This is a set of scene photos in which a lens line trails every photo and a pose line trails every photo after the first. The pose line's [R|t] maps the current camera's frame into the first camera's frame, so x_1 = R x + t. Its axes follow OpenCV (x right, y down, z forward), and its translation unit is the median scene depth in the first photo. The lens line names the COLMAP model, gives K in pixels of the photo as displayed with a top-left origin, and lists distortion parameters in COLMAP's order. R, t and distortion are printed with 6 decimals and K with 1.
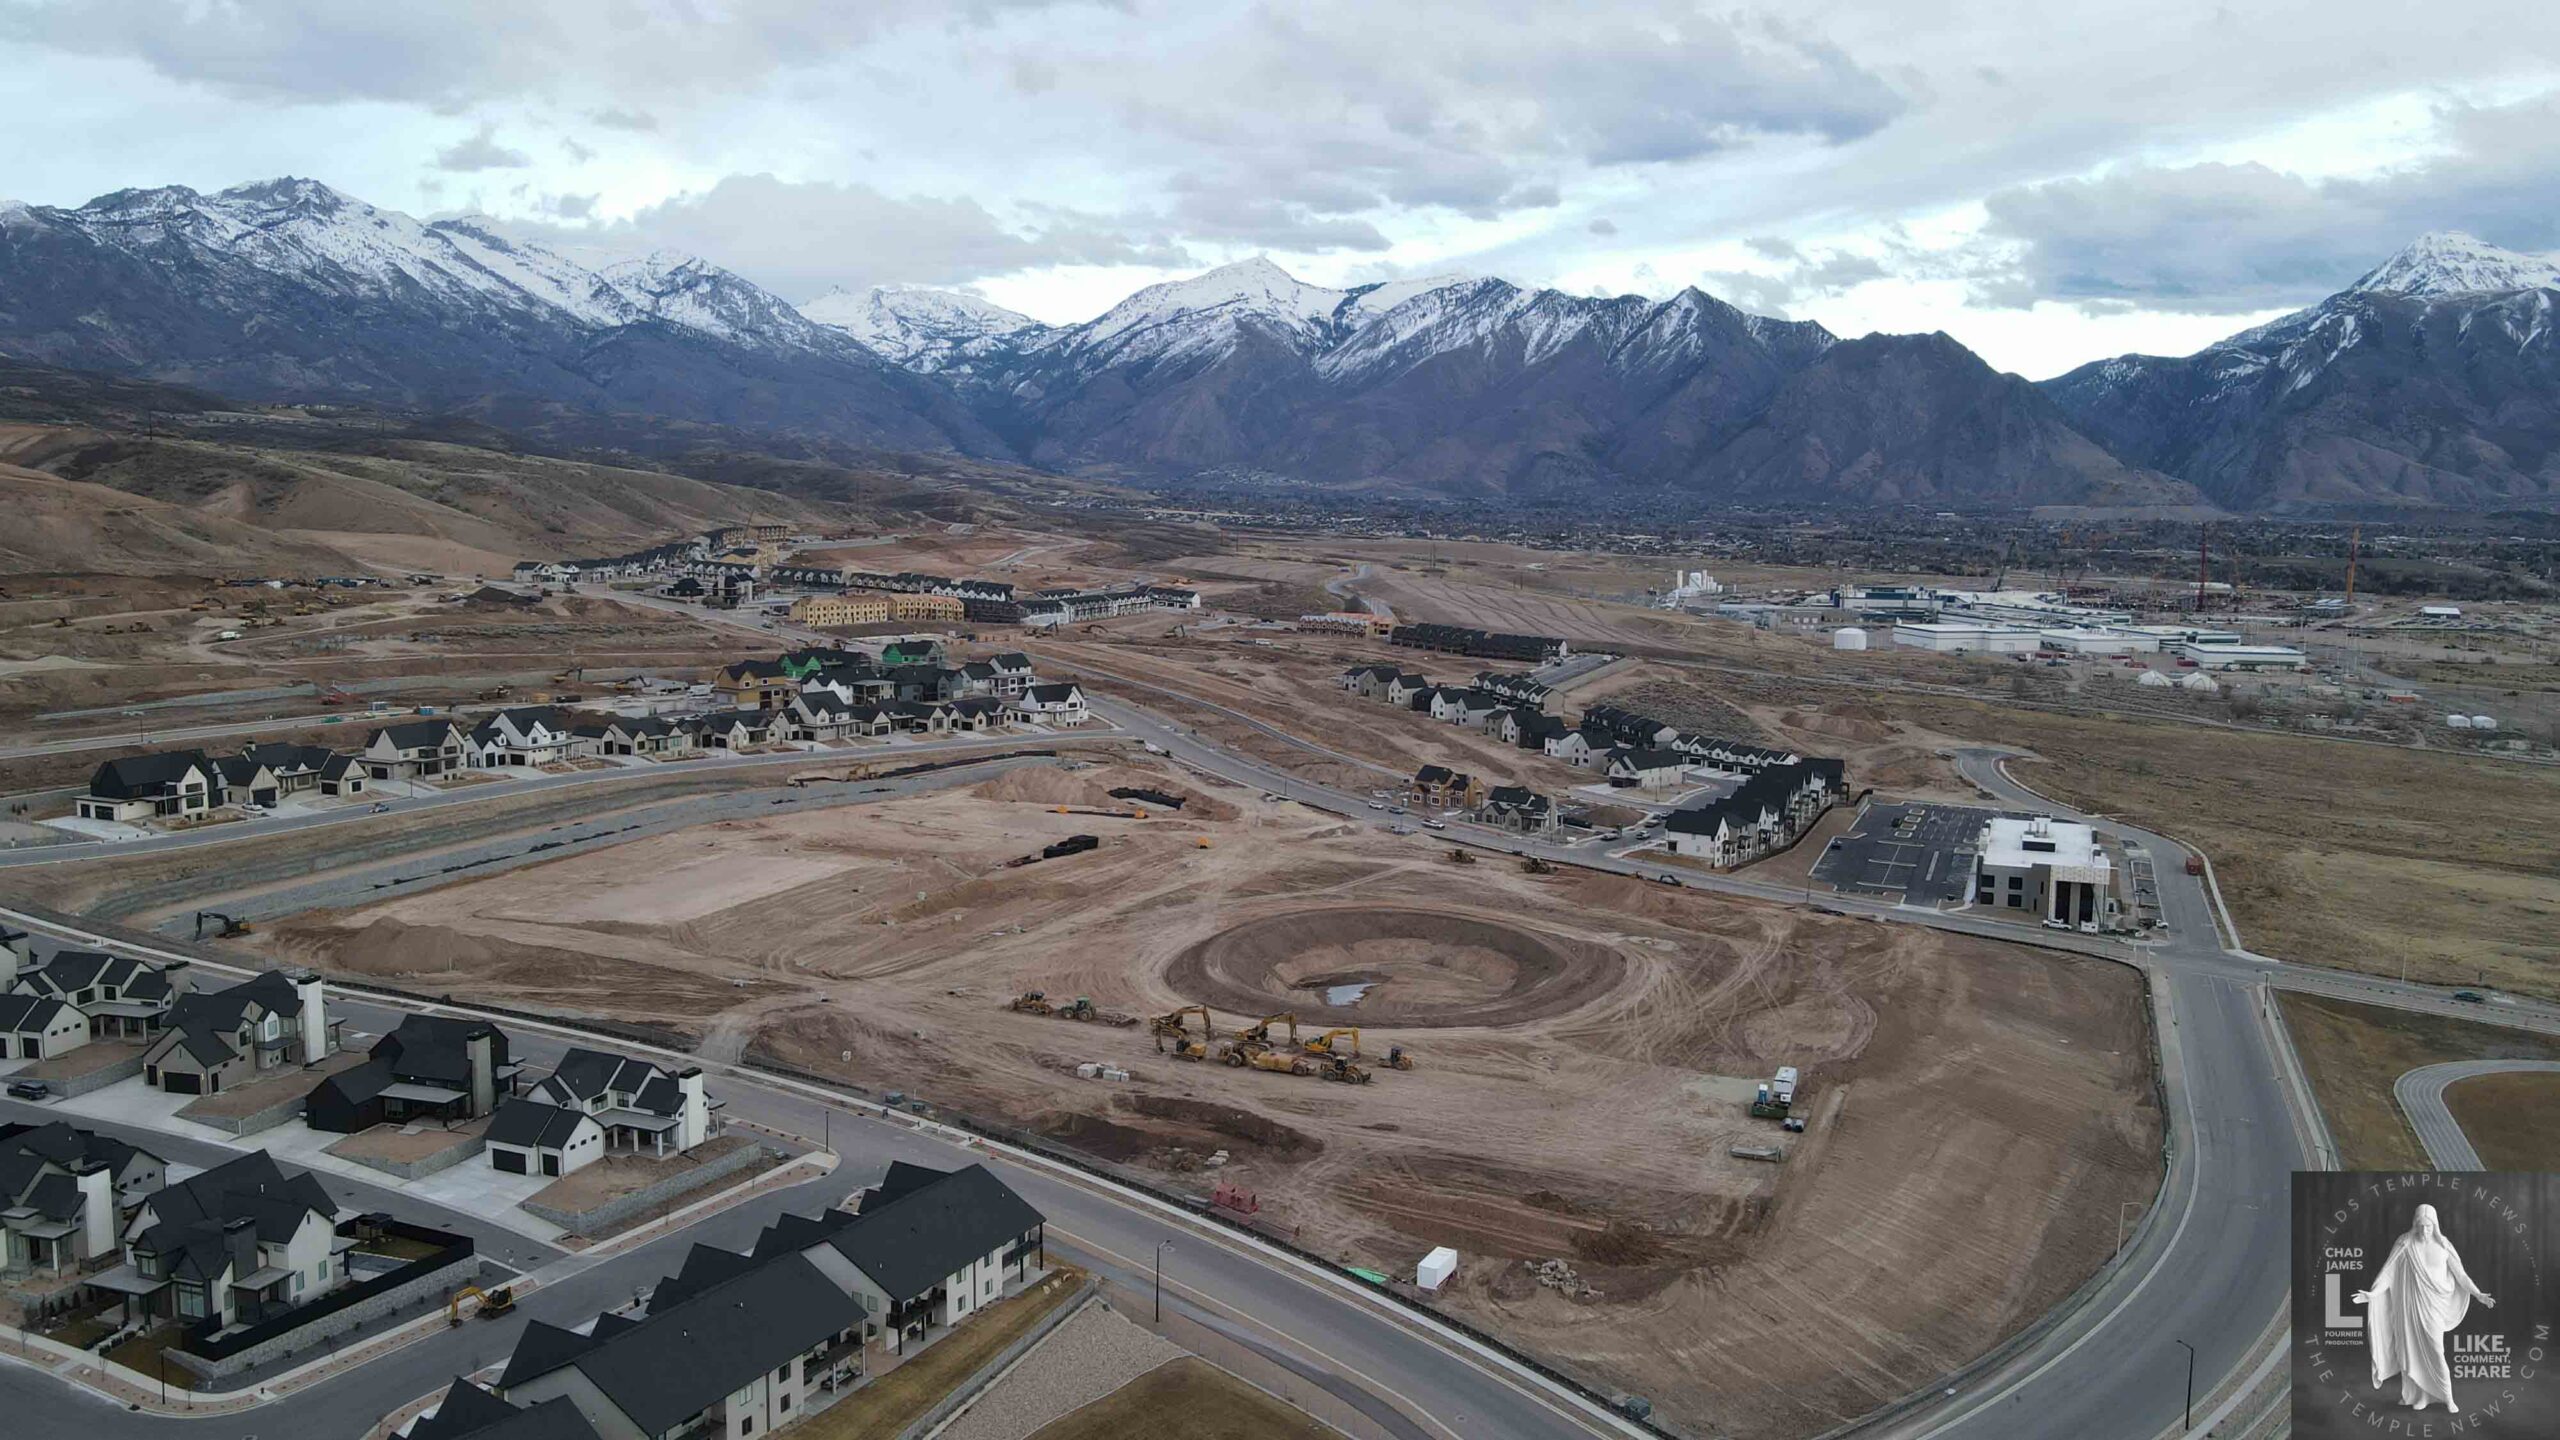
lens RADIAL K [[1892.8, 0, 1277.3], [0, 1892.8, 720.1], [0, 0, 1]] dist [-0.005207, 0.038226]
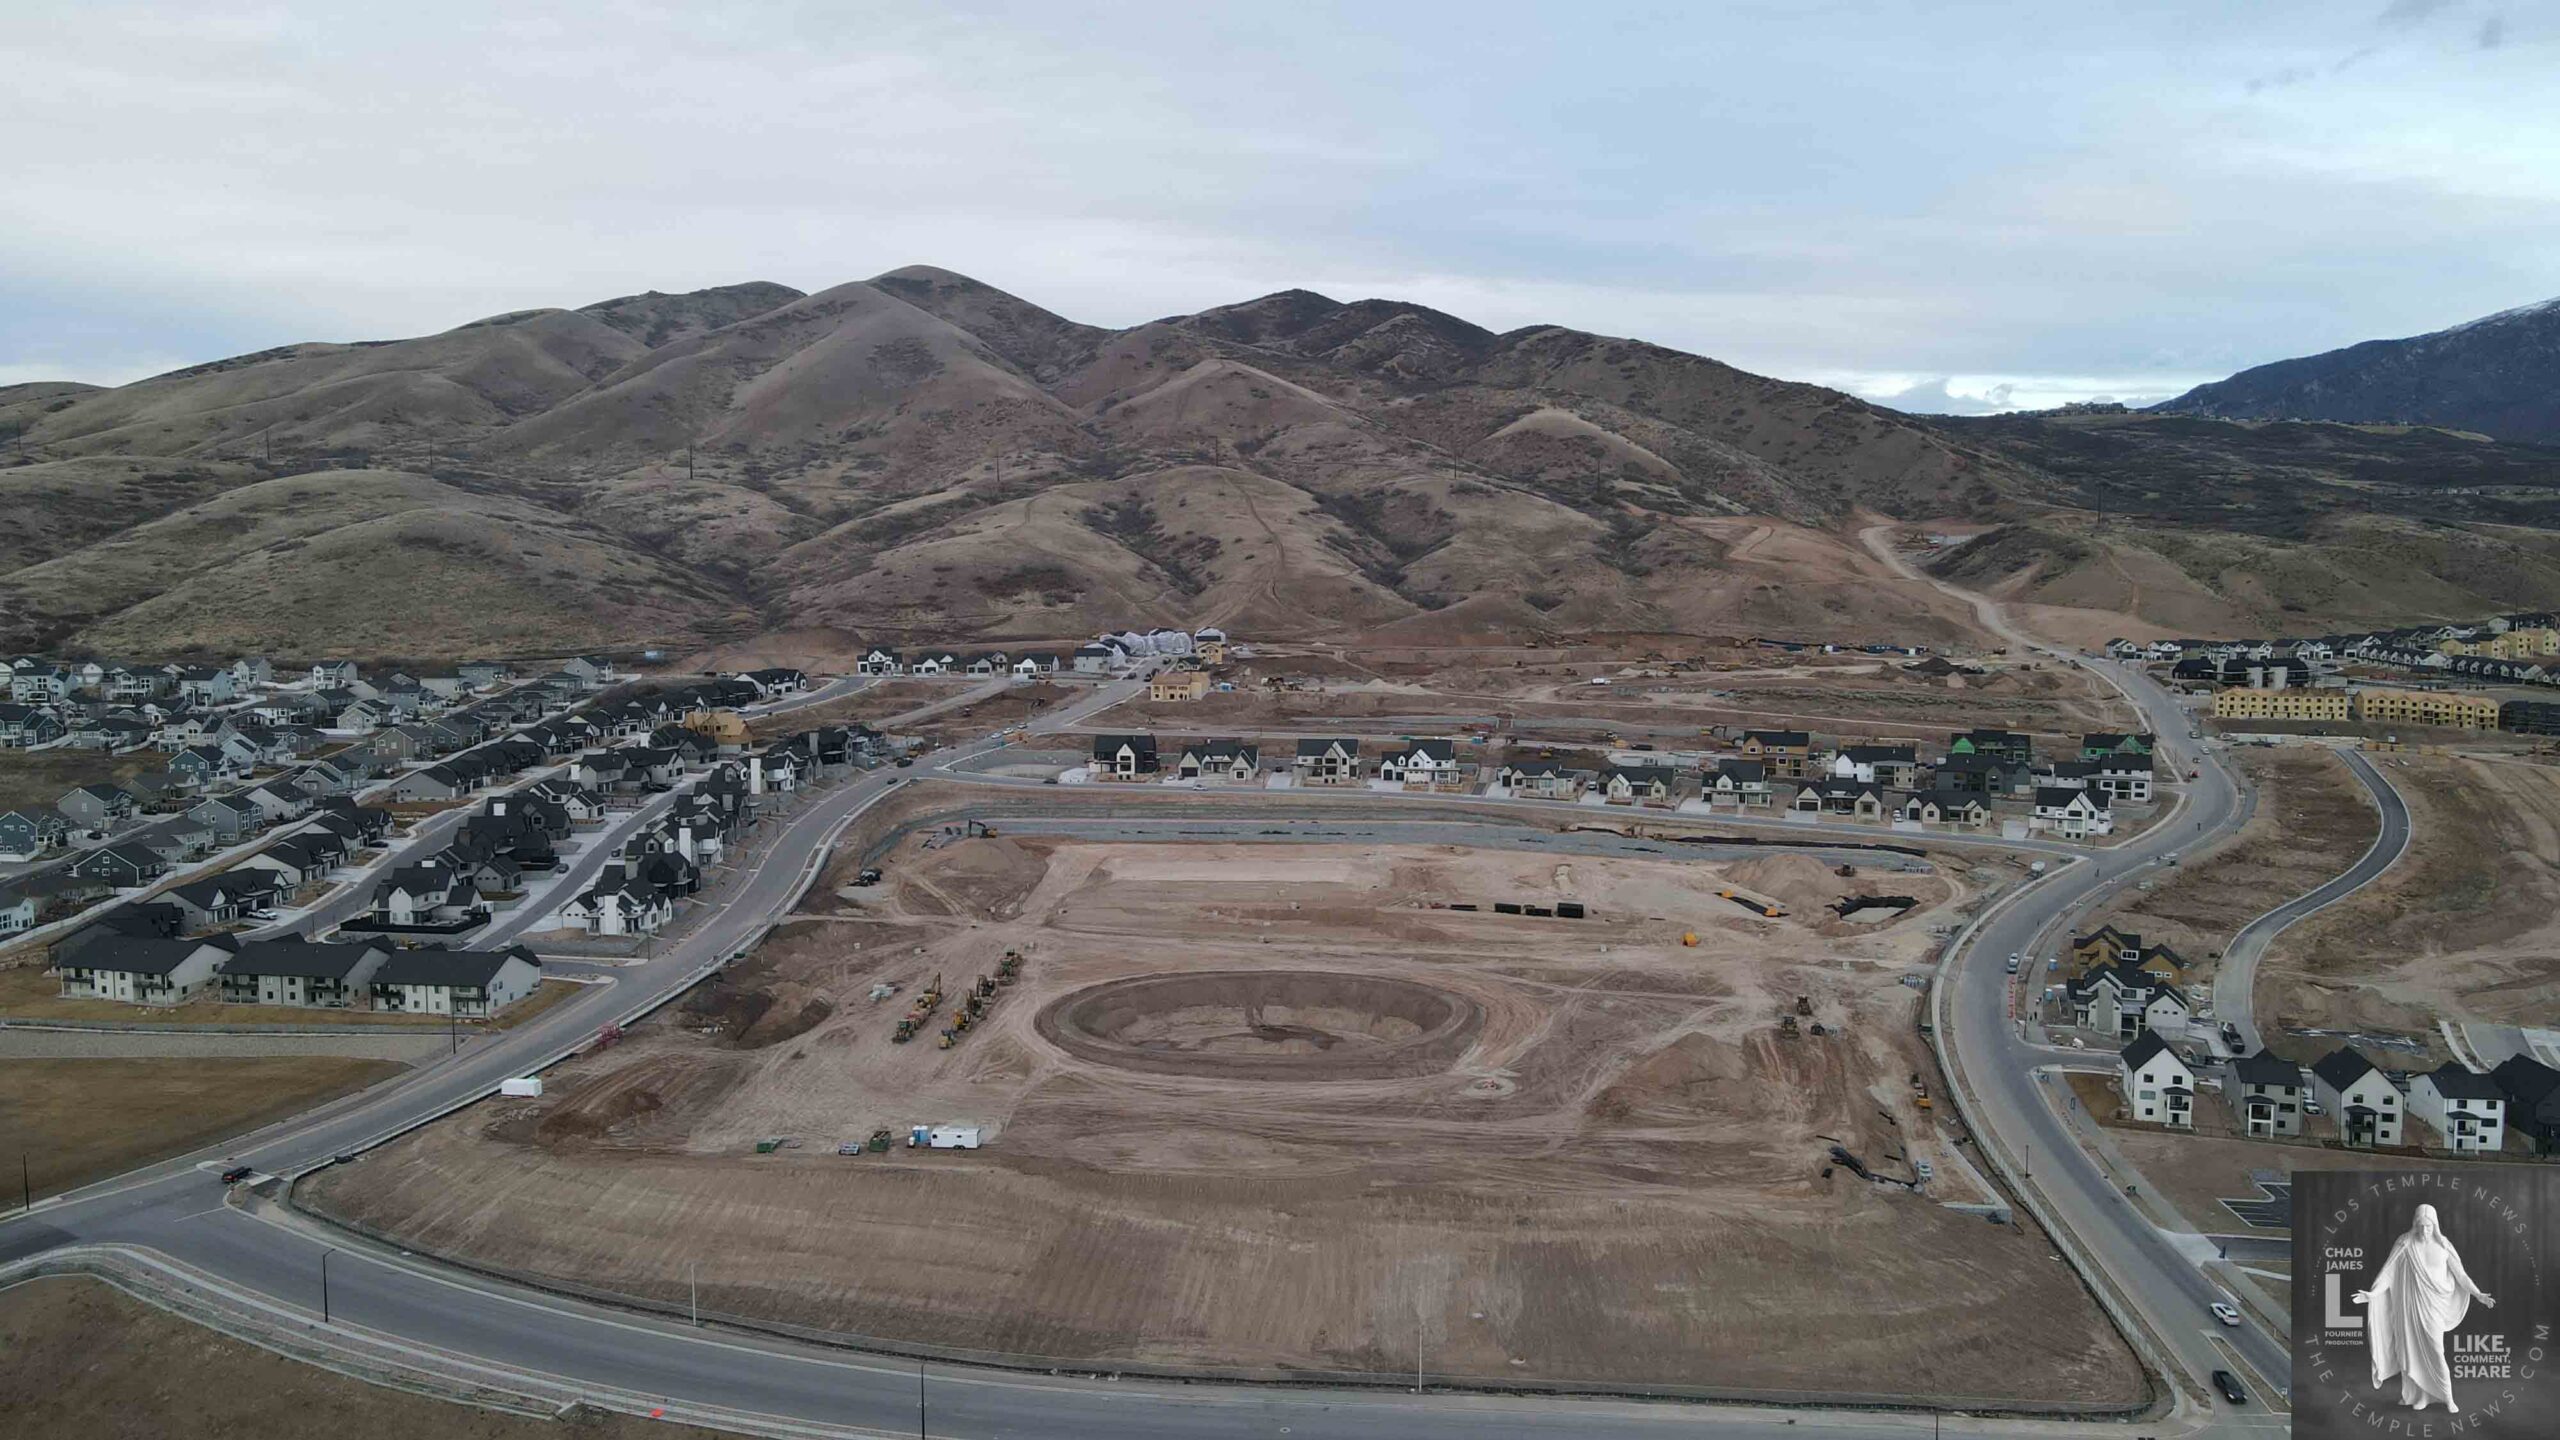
lens RADIAL K [[1900.1, 0, 1274.1], [0, 1900.1, 714.6], [0, 0, 1]] dist [-0.010409, 0.048325]
pose [[0.319845, 0.069190, -0.944940, 0.527524], [-0.110008, 0.993297, 0.035495, -0.038578], [0.941062, 0.092598, 0.325313, 0.329449]]
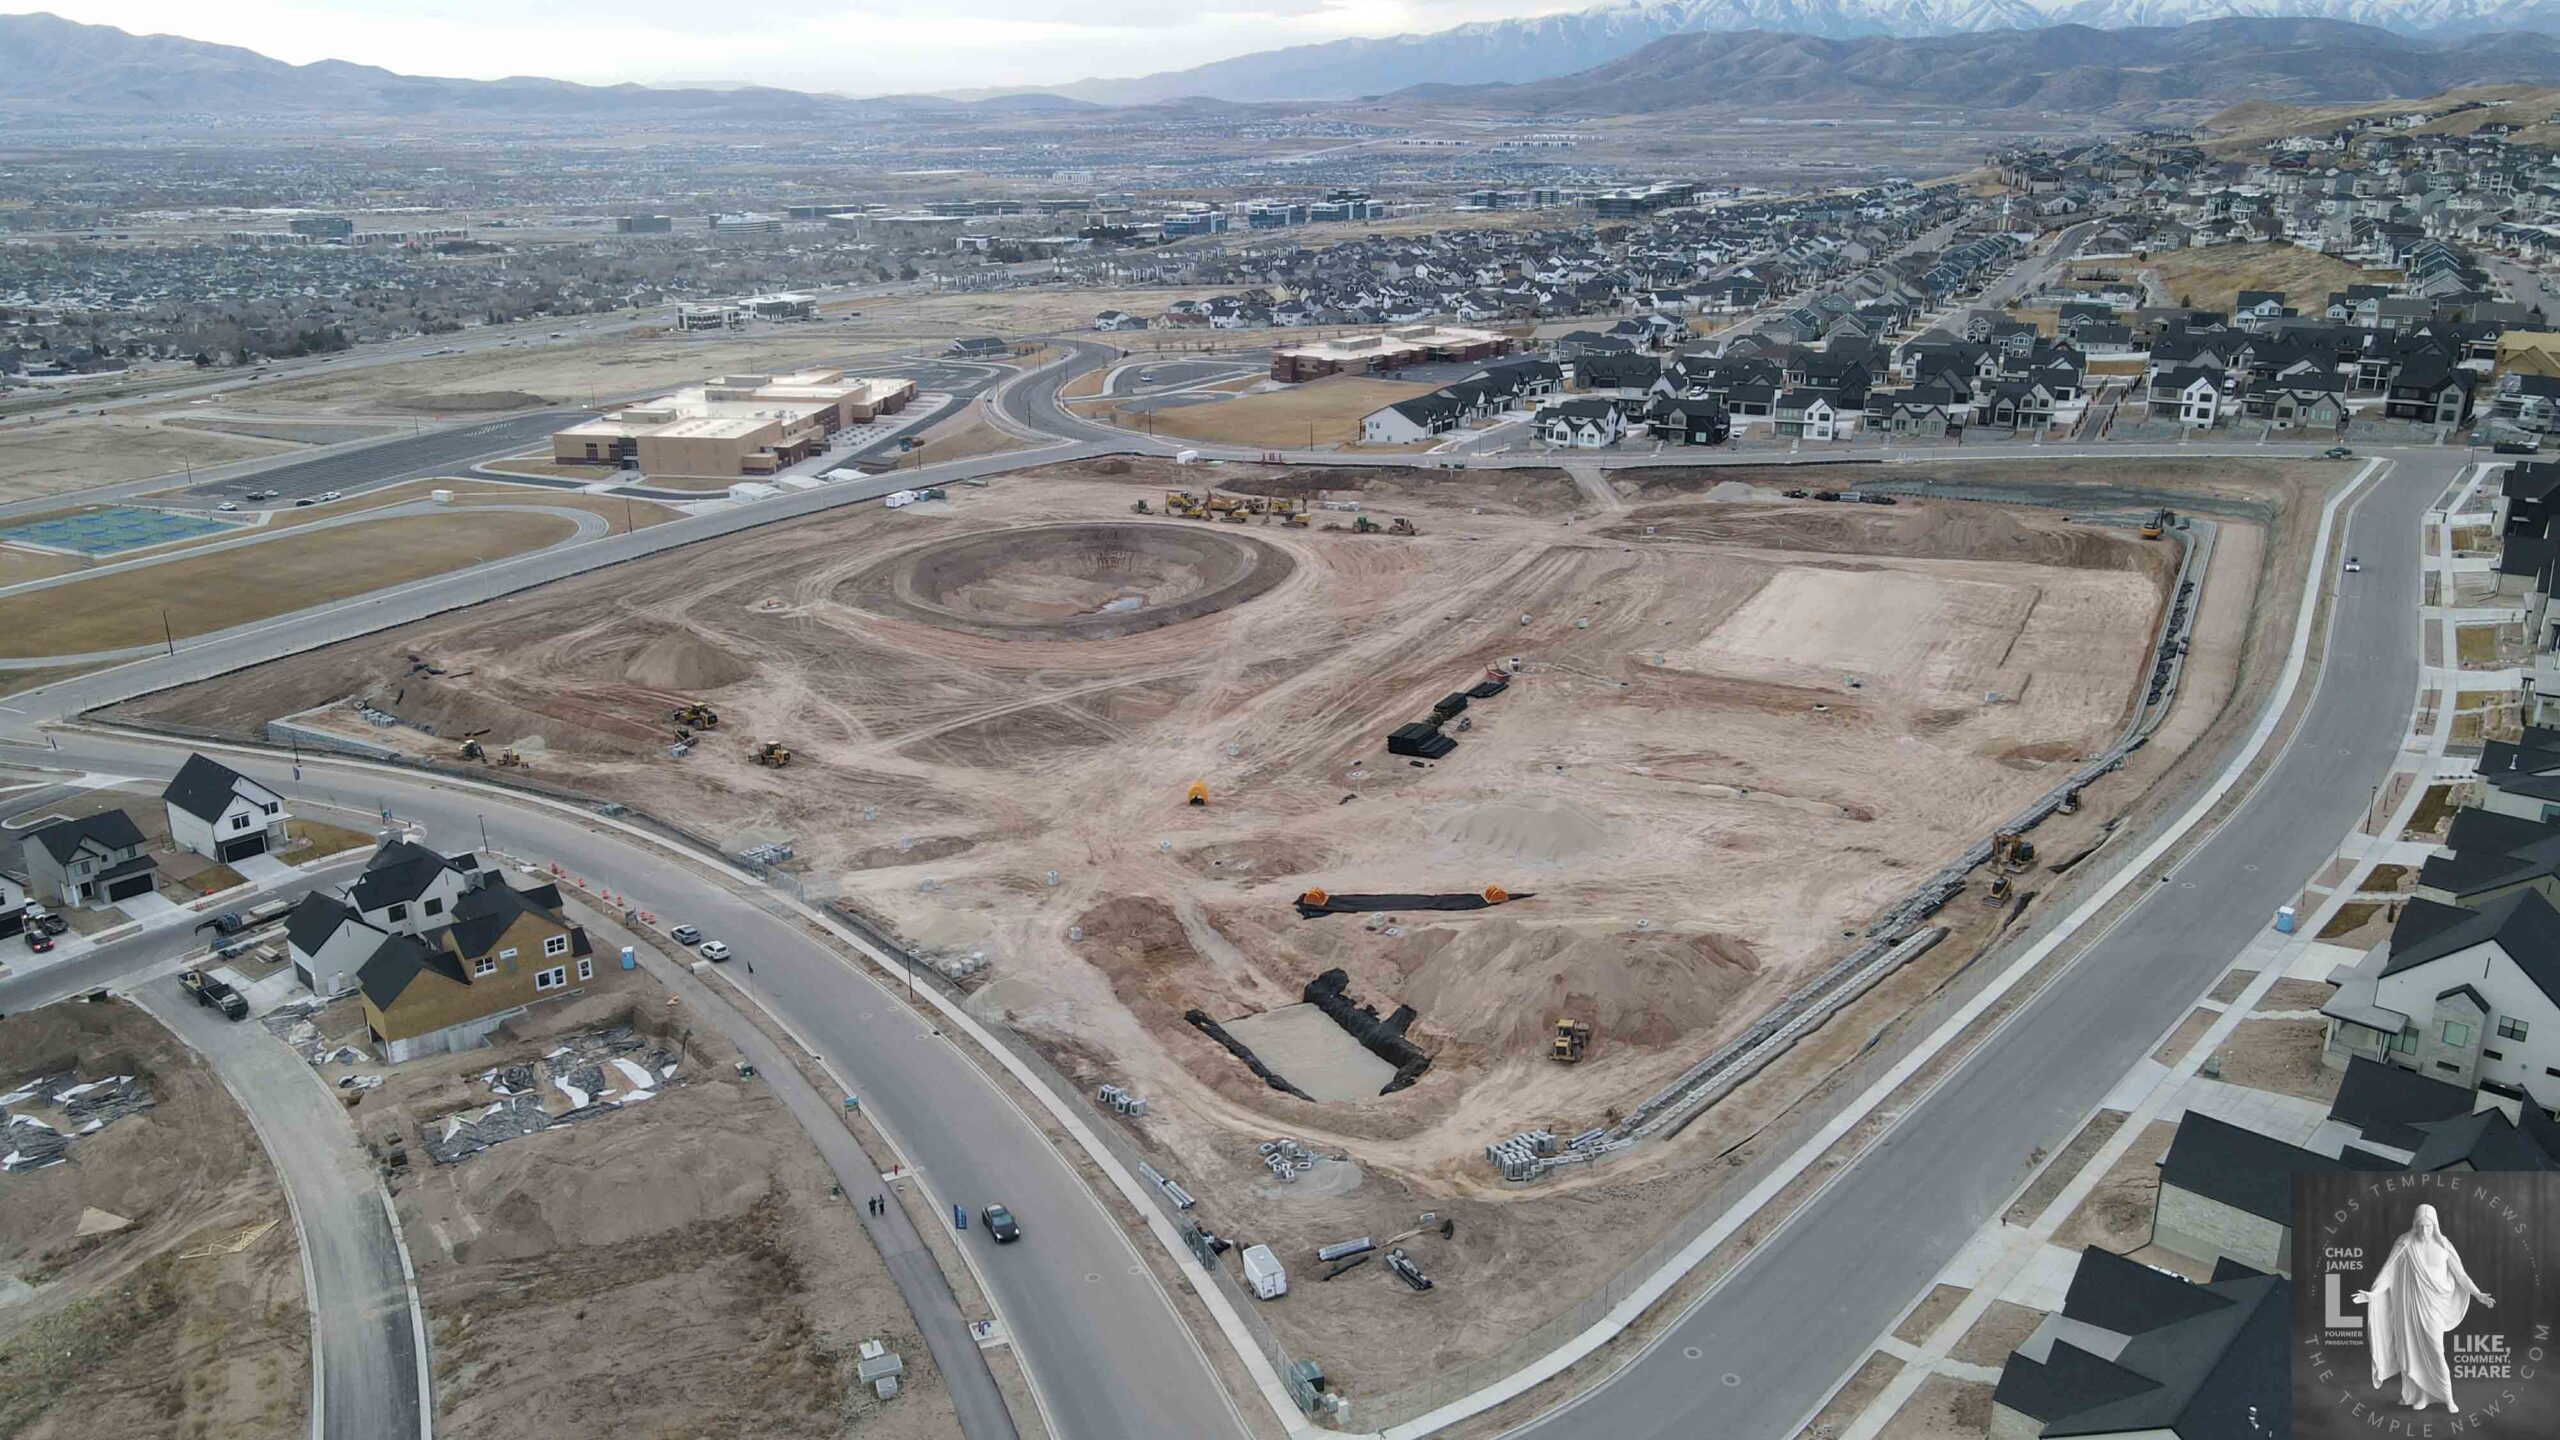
lens RADIAL K [[1901.4, 0, 1272.1], [0, 1901.4, 716.9], [0, 0, 1]] dist [-0.025013, 0.086256]
pose [[-0.995264, -0.037197, 0.089816, -0.072755], [0.004809, 0.903934, 0.427645, -0.125304], [-0.097095, 0.426051, -0.899474, 0.995763]]
